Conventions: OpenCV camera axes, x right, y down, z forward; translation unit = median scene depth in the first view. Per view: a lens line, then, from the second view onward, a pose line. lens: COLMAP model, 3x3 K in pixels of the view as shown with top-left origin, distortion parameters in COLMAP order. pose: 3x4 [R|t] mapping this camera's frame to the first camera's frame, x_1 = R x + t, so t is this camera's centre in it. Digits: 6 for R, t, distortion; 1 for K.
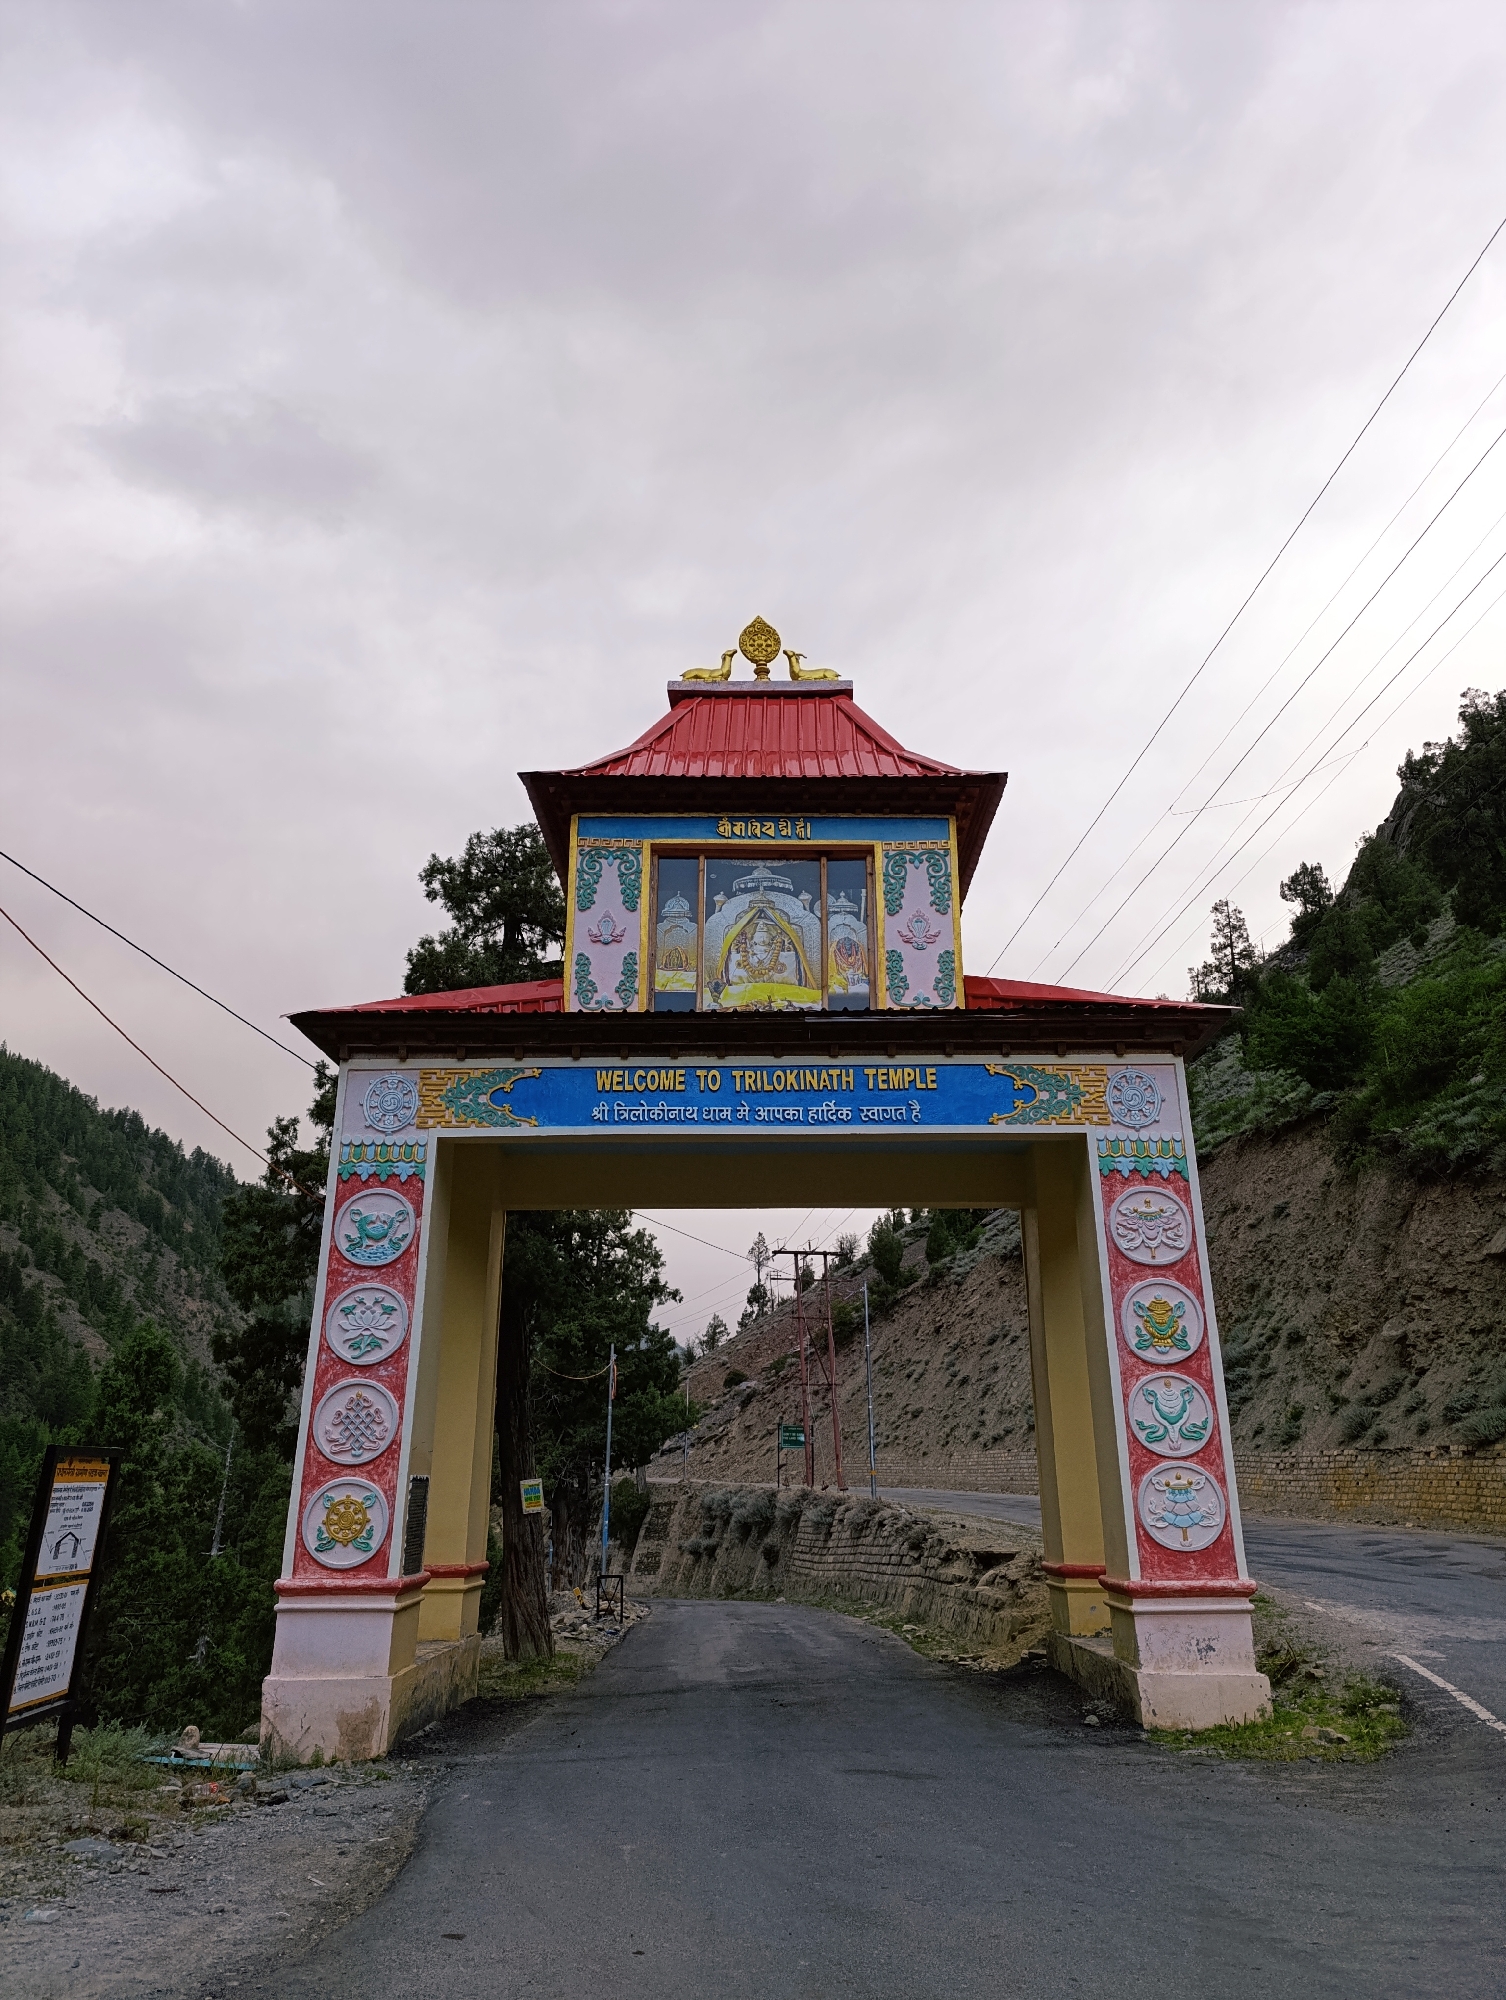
lens RADIAL K [[1325.4, 0, 752.0], [0, 1325.4, 1011.5], [0, 0, 1]] dist [0.022213, -0.015808]
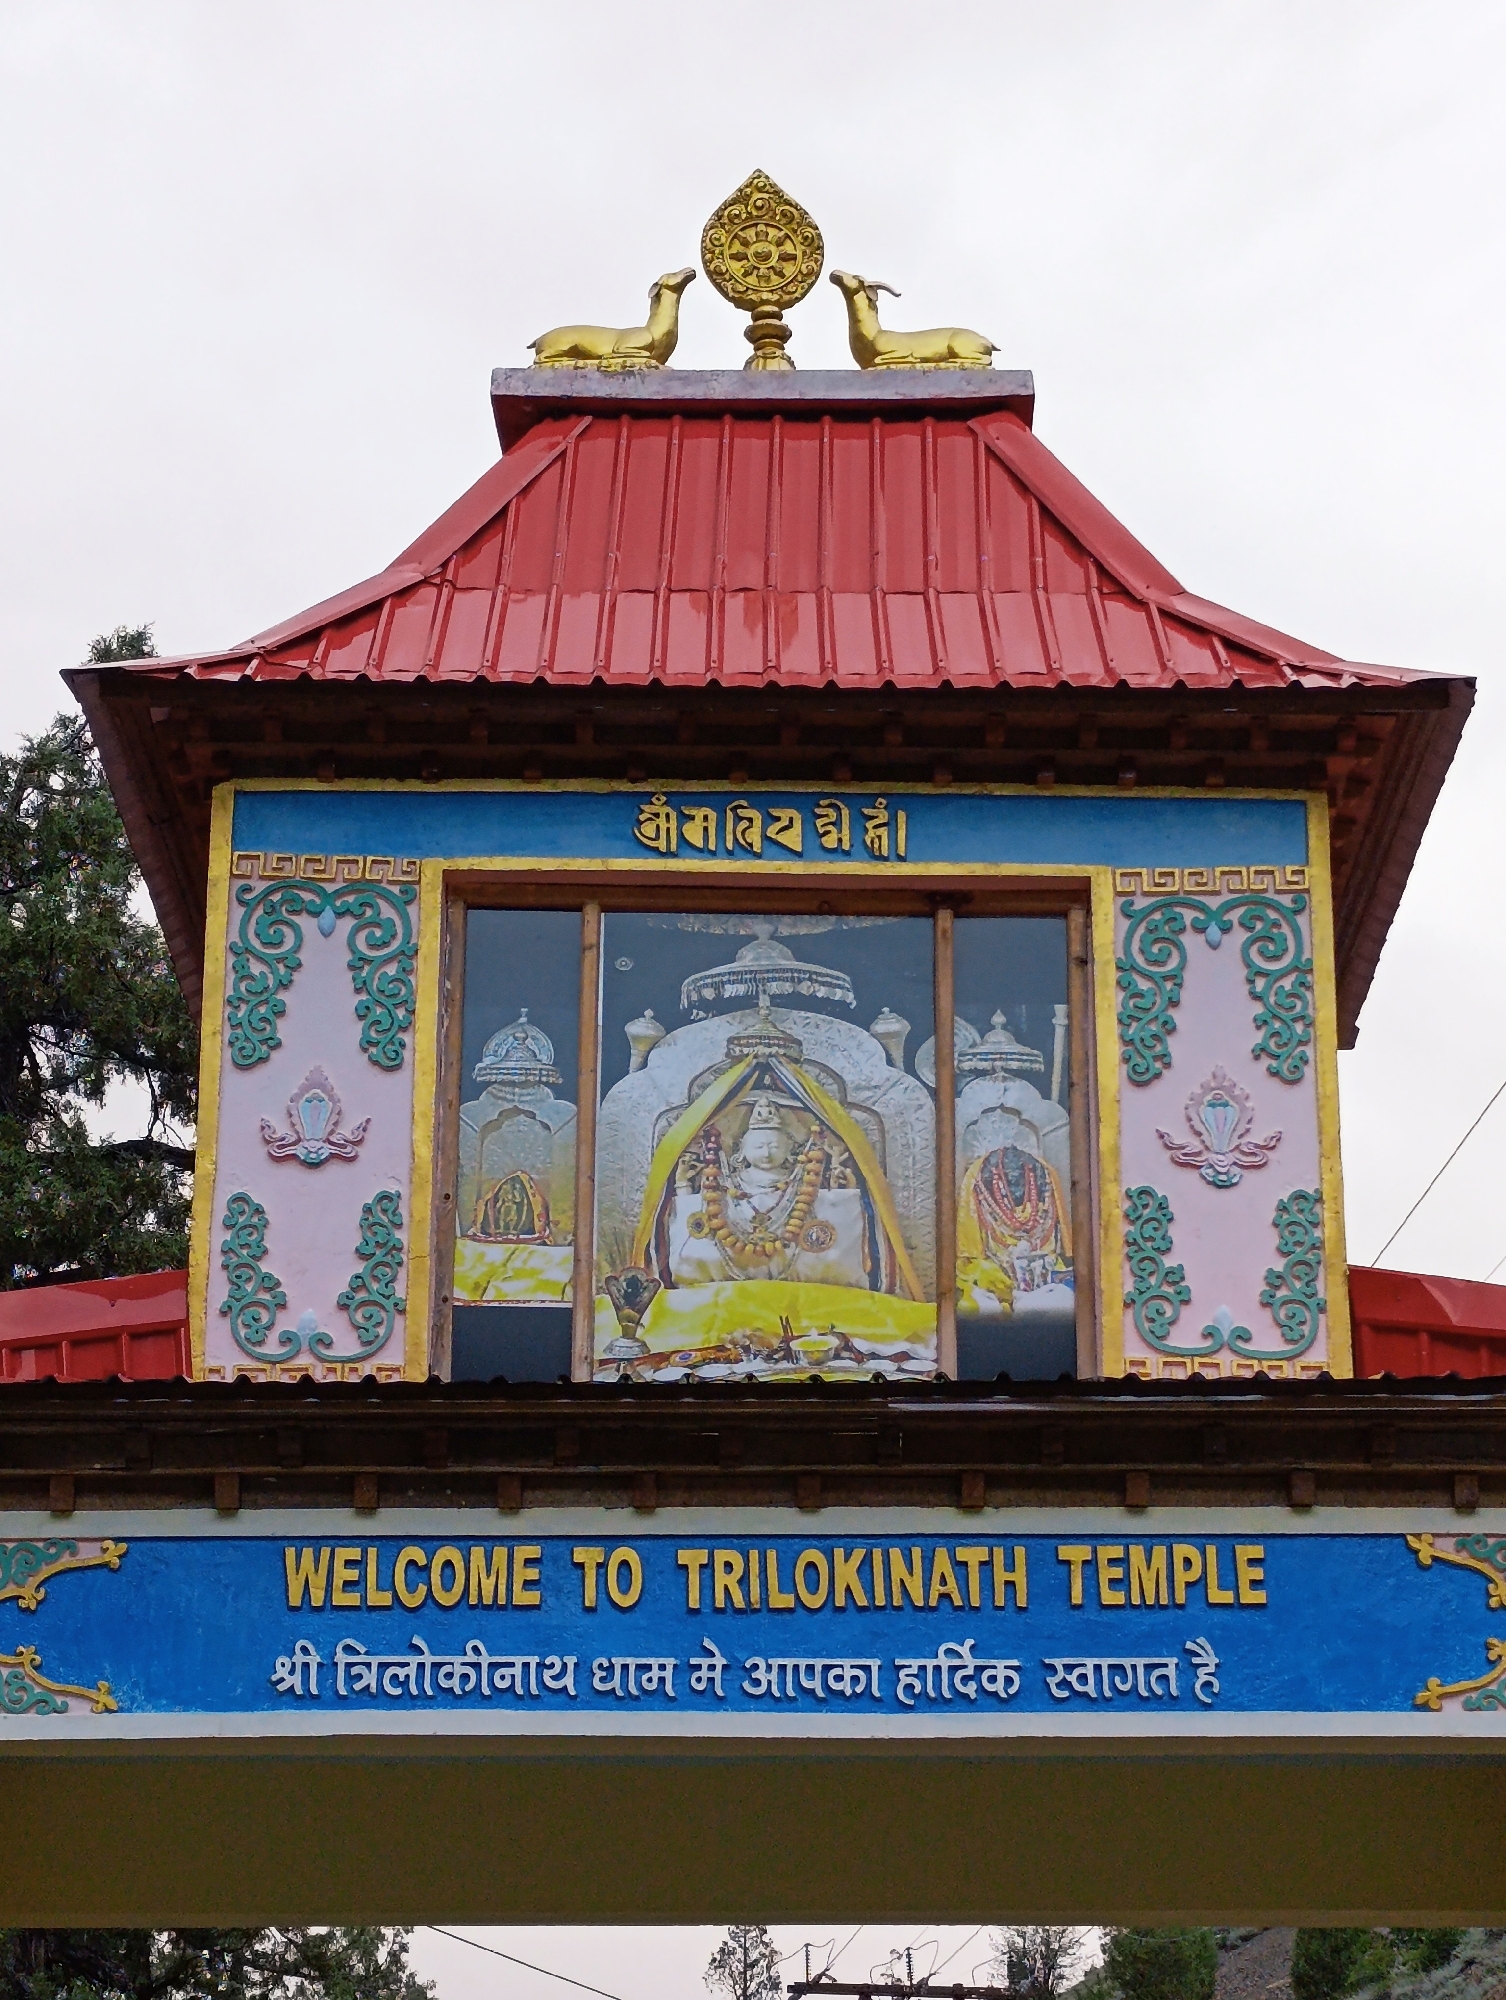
lens RADIAL K [[4360.7, 0, 756.1], [0, 4360.7, 996.4], [0, 0, 1]] dist [0.033459, 0.000000]
pose [[0.999964, 0.005387, 0.006613, -0.002468], [-0.005131, 0.999258, -0.038165, -0.051936], [-0.006814, 0.038130, 0.999250, -0.134232]]
